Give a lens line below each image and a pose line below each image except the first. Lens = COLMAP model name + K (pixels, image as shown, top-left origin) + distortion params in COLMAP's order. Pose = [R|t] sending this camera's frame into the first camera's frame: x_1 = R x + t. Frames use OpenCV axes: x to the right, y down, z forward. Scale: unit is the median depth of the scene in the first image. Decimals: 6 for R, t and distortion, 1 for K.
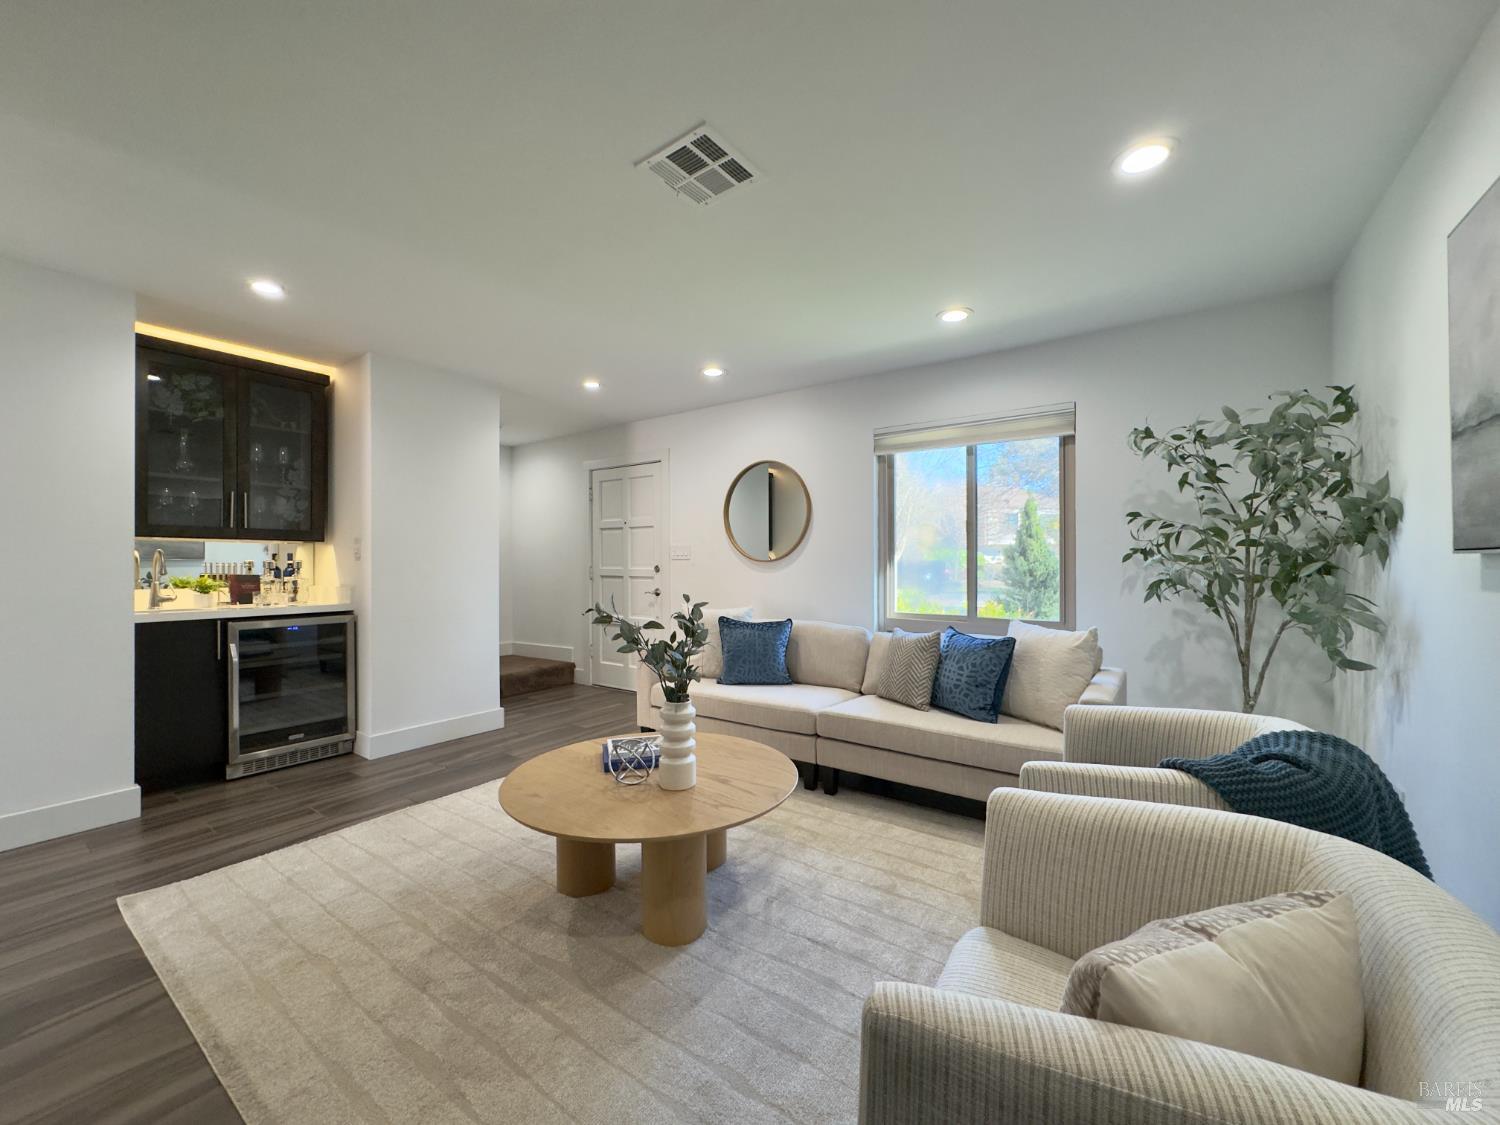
lens RADIAL K [[595.5, 0, 748.5], [0, 595.5, 561.2], [0, 0, 1]] dist [-0.001168, 0.000032]
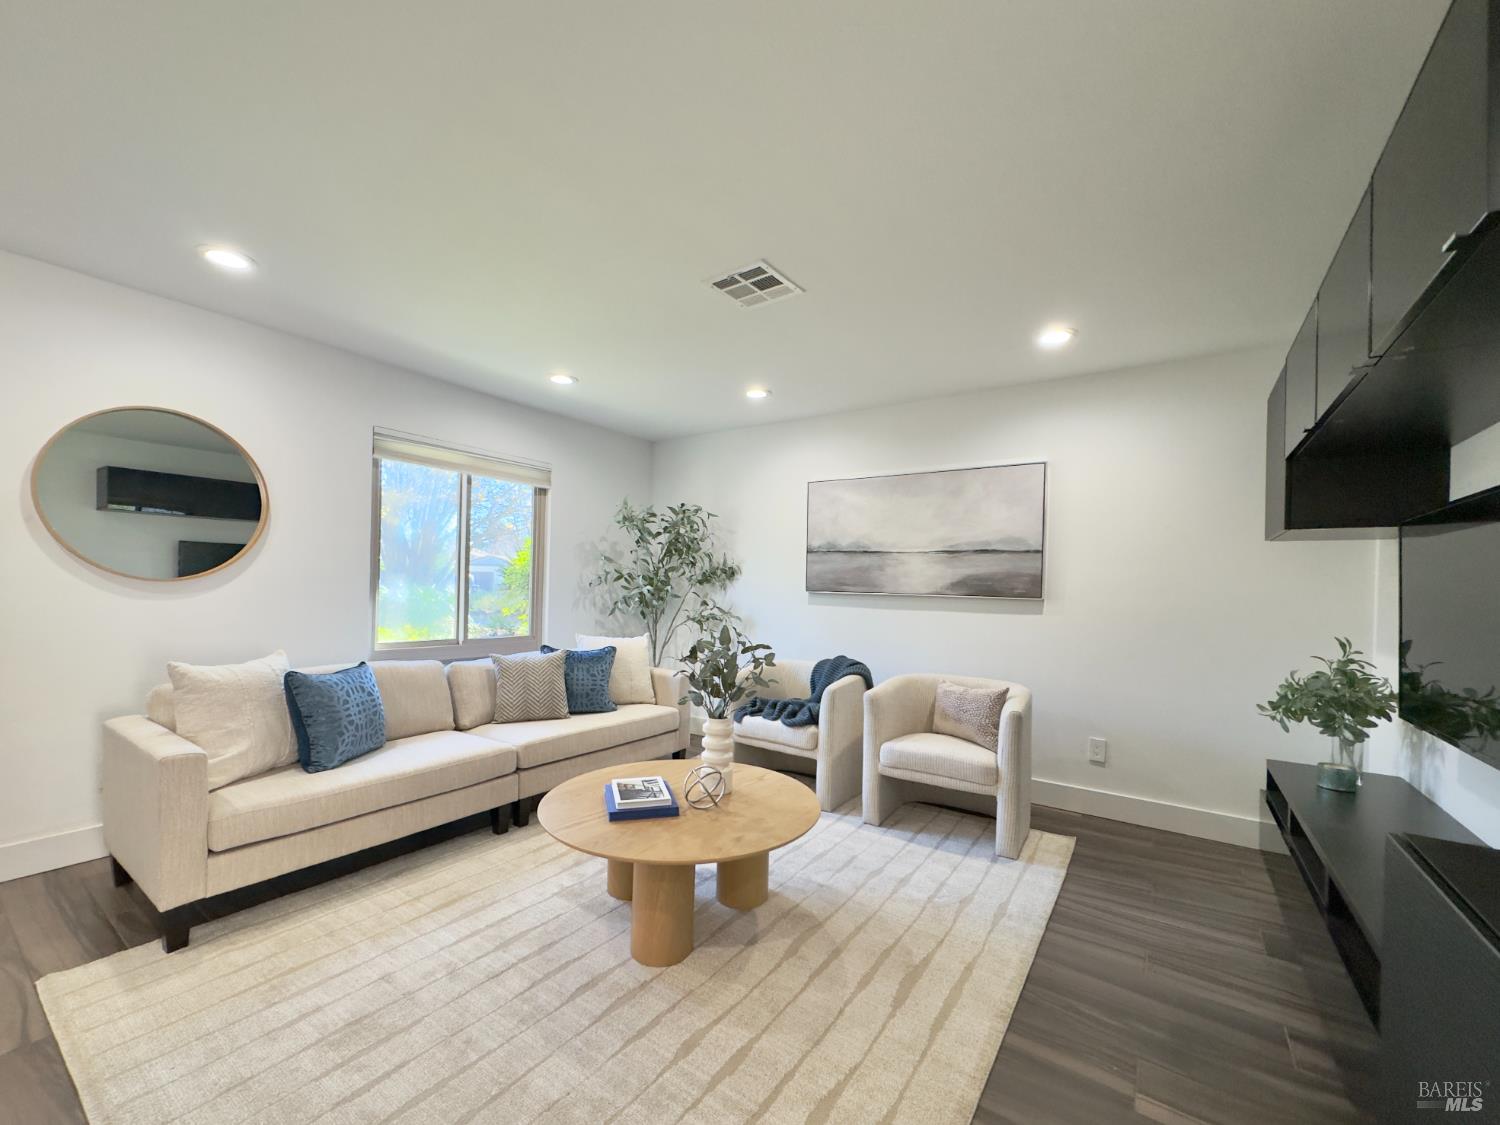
lens RADIAL K [[608.4, 0, 748.5], [0, 608.4, 591.6], [0, 0, 1]] dist [0.001576, -0.000067]
pose [[-0.009827, -0.008304, 0.999917, -0.822961], [-0.028939, 0.999549, 0.008016, -0.015161], [-0.999533, -0.028858, -0.010063, 0.608231]]
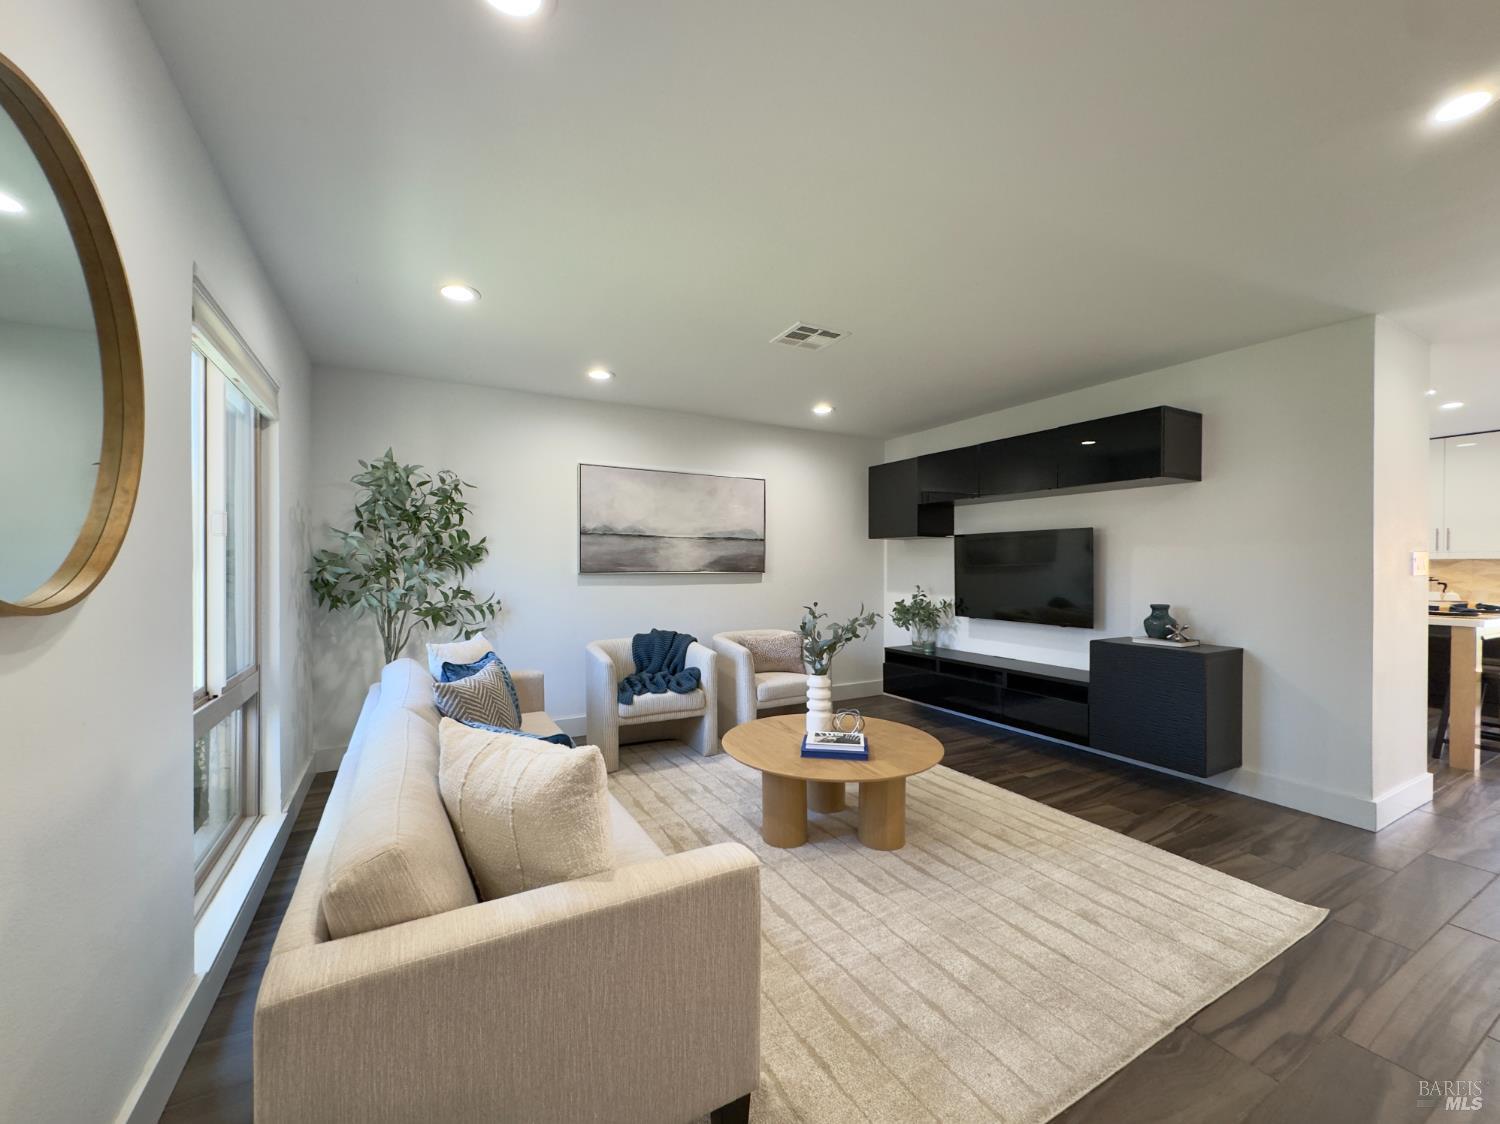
lens RADIAL K [[604.1, 0, 752.0], [0, 604.1, 569.6], [0, 0, 1]] dist [-0.000028, -0.000018]
pose [[-0.903534, -0.003707, 0.428500, -0.383784], [-0.001934, 0.999988, 0.004574, -0.022976], [-0.428512, 0.003305, -0.903530, 1.544255]]
